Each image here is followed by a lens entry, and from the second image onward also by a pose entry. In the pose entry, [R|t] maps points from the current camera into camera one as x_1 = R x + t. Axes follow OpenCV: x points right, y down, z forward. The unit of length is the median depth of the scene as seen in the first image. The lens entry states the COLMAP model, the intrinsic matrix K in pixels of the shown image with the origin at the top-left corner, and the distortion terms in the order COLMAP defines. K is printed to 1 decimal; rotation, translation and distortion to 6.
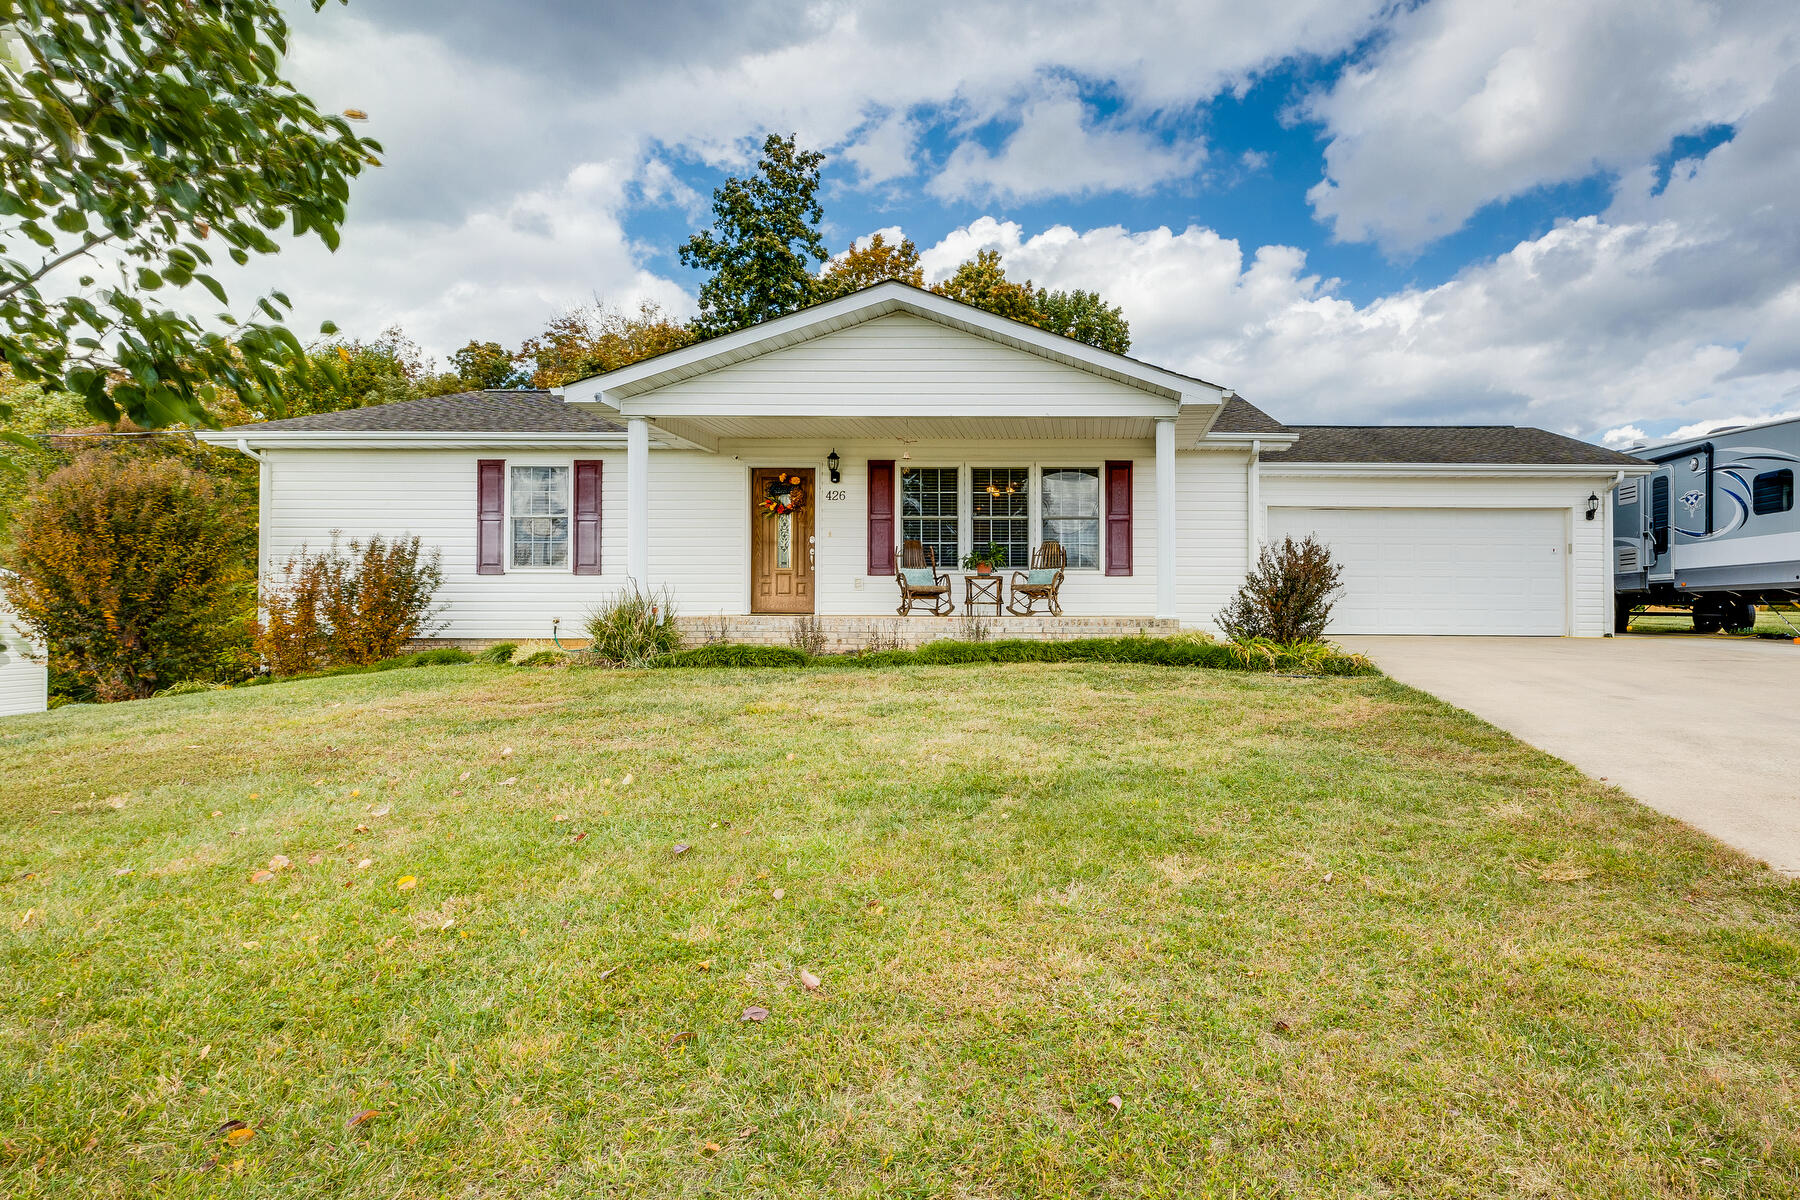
lens RADIAL K [[1059.3, 0, 901.0], [0, 1059.3, 605.5], [0, 0, 1]] dist [0.008396, 0.000315]
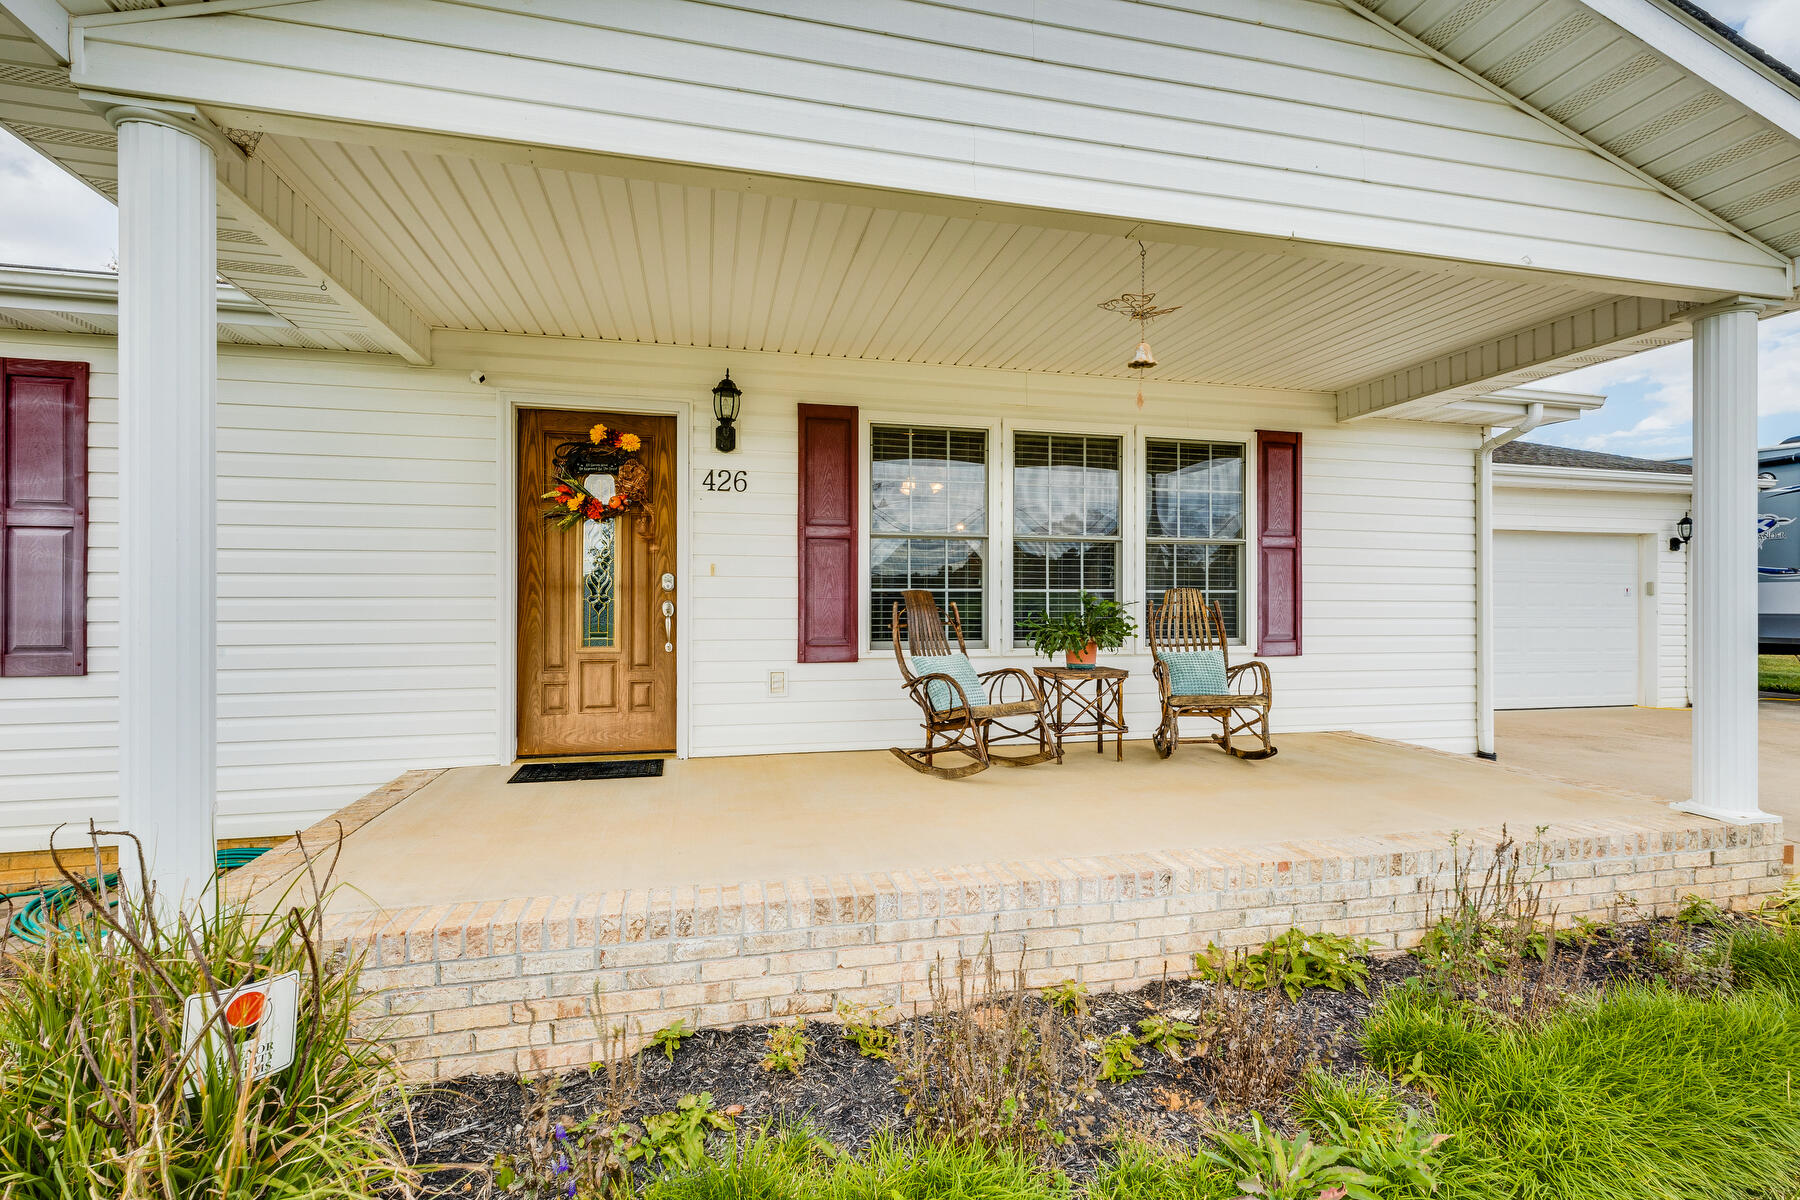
lens RADIAL K [[1059.3, 0, 883.5], [0, 1059.3, 612.0], [0, 0, 1]] dist [0.008396, 0.000315]
pose [[0.954007, -0.003497, 0.299764, -0.130160], [0.002820, 0.999992, 0.002692, -0.051011], [-0.299771, -0.001723, 0.954009, 0.565816]]
